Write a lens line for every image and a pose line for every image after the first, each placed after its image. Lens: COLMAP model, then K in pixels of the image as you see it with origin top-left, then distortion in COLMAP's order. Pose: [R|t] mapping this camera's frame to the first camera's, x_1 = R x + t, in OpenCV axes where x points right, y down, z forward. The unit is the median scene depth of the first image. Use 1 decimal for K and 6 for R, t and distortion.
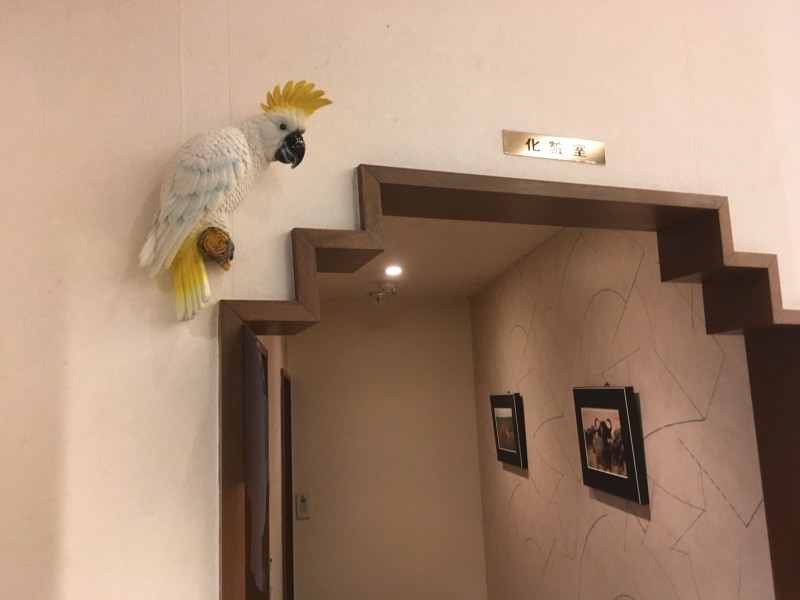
lens RADIAL K [[682.4, 0, 400.0], [0, 682.4, 300.0], [0, 0, 1]] dist [0.036418, 0.000457]
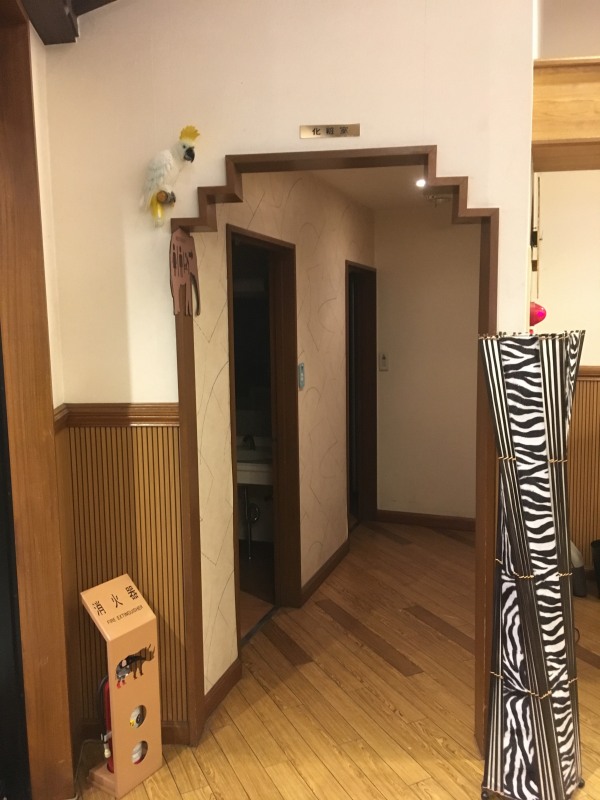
lens RADIAL K [[682.4, 0, 300.0], [0, 682.4, 400.0], [0, 0, 1]] dist [0.036418, 0.000457]
pose [[0.892533, 0.076373, -0.444469, 1.416396], [0.048520, 0.963574, 0.263003, 0.005274], [0.448365, -0.256305, 0.856316, -1.237287]]
